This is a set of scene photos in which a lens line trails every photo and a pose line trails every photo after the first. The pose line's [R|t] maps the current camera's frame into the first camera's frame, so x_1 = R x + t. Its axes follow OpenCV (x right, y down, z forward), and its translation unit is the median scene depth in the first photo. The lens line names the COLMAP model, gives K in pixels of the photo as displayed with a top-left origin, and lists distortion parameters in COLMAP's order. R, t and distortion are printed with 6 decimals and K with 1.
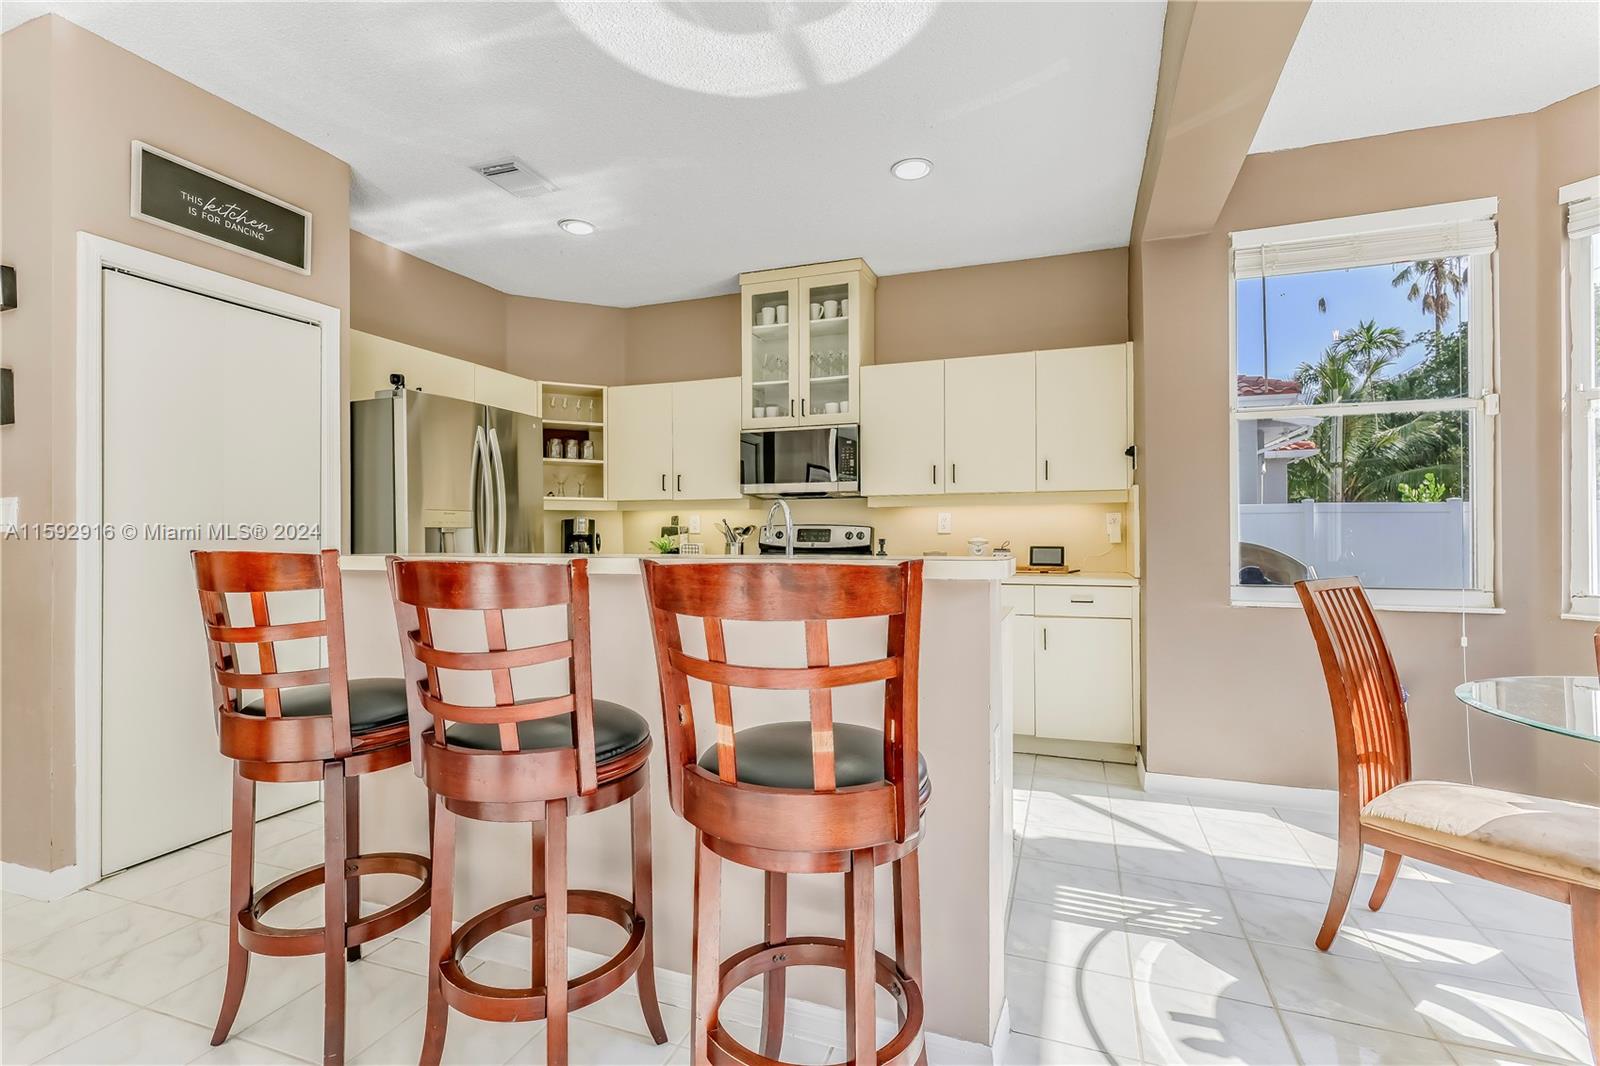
lens RADIAL K [[748.9, 0, 797.8], [0, 748.9, 534.1], [0, 0, 1]] dist [-0.001090, 0.001355]
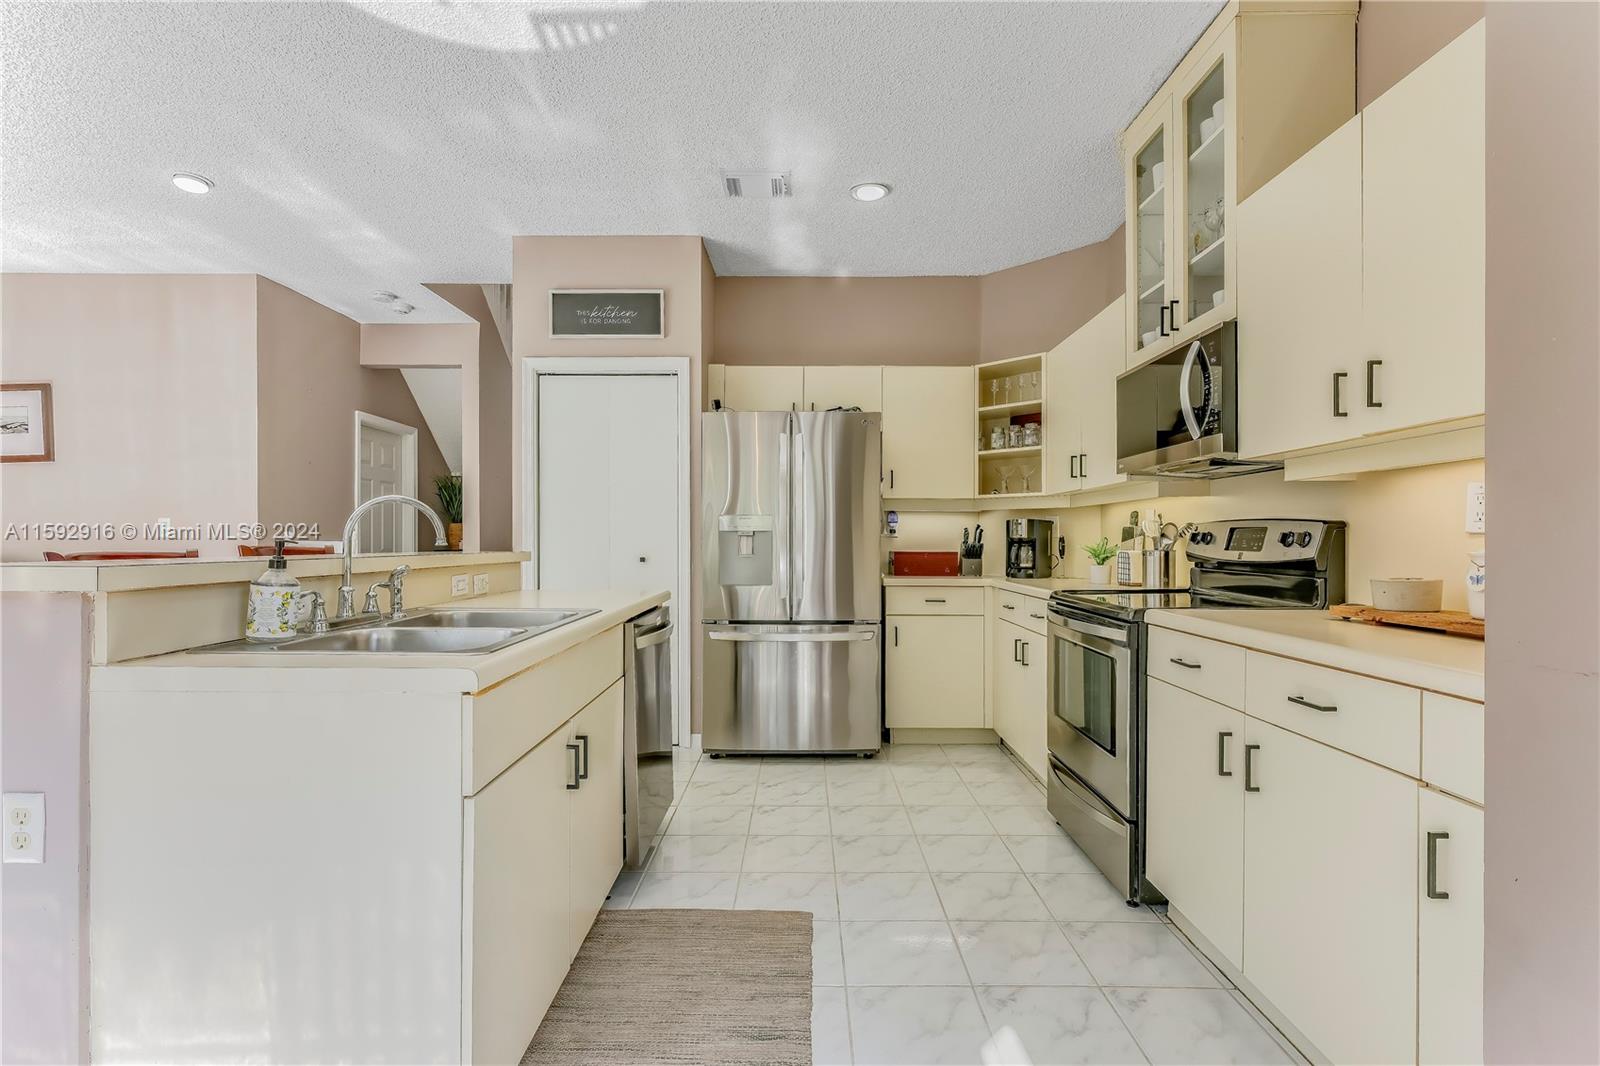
lens RADIAL K [[748.9, 0, 804.1], [0, 748.9, 538.1], [0, 0, 1]] dist [-0.001090, 0.001355]
pose [[0.349009, -0.000726, -0.937119, 0.471076], [-0.001396, 0.999998, -0.001295, 0.002370], [0.937118, 0.001760, 0.349008, 0.563045]]
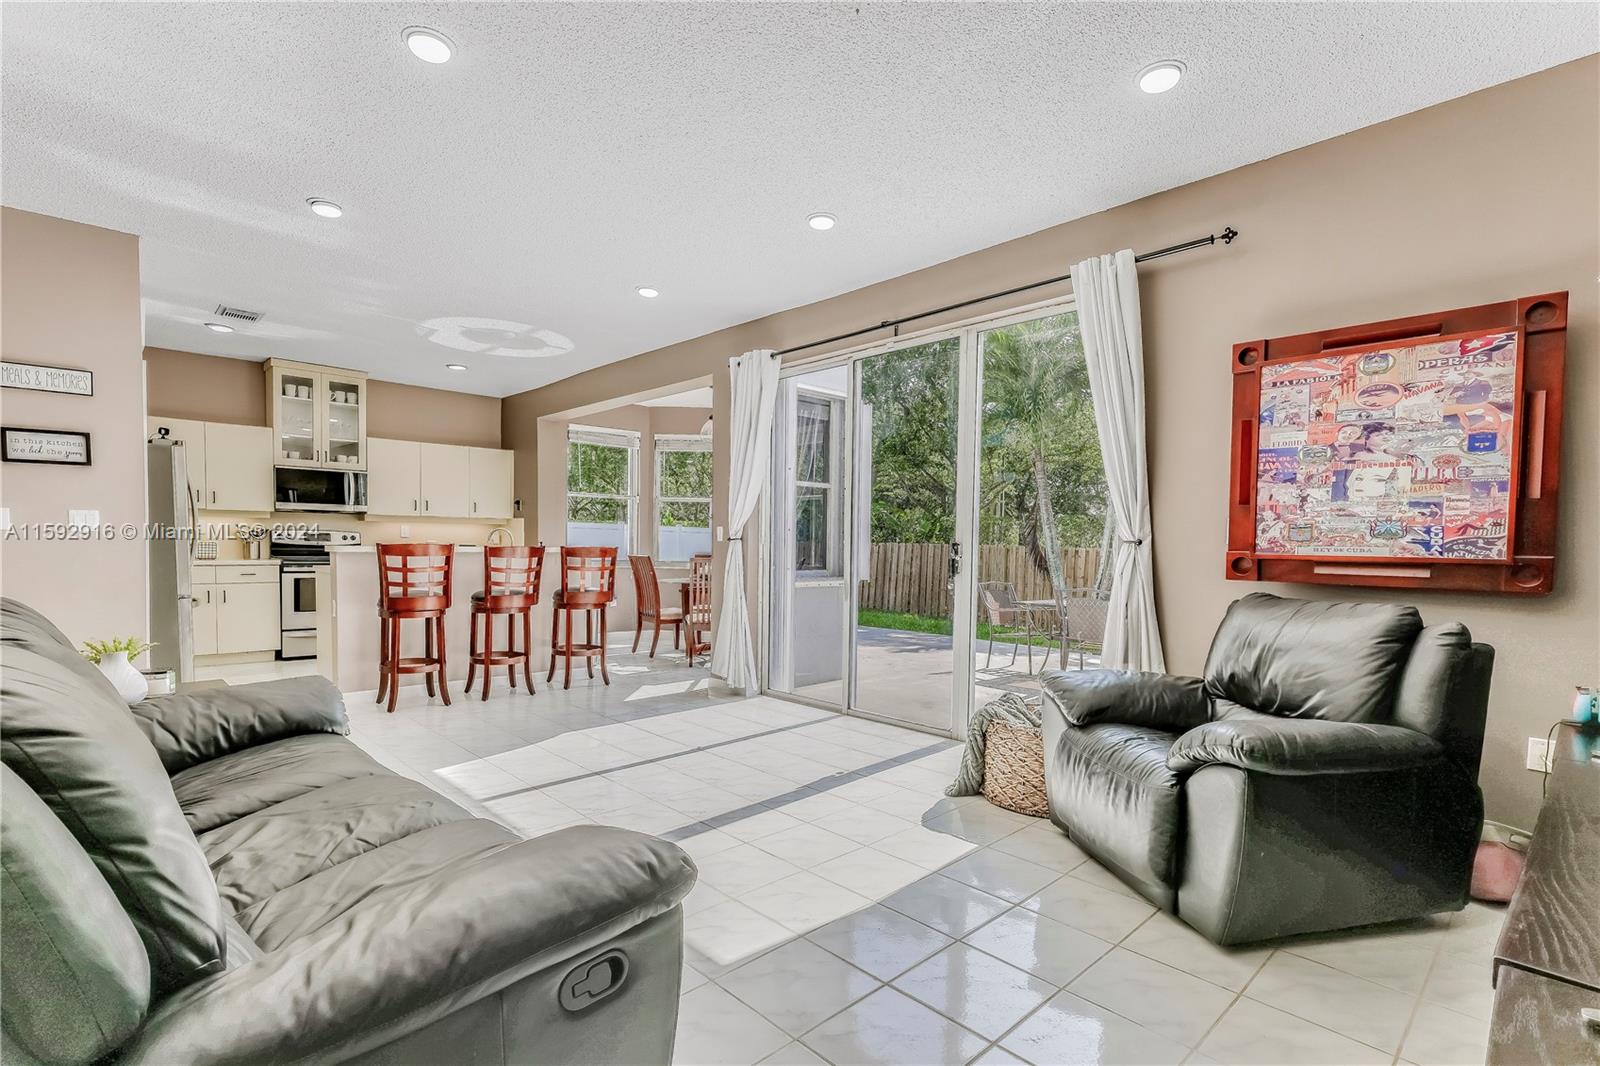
lens RADIAL K [[748.9, 0, 802.8], [0, 748.9, 580.7], [0, 0, 1]] dist [-0.001090, 0.001355]
pose [[0.439992, -0.032745, 0.897405, -1.034113], [-0.016869, 0.998857, 0.044718, 0.006070], [-0.897843, -0.034814, 0.438936, -0.646362]]
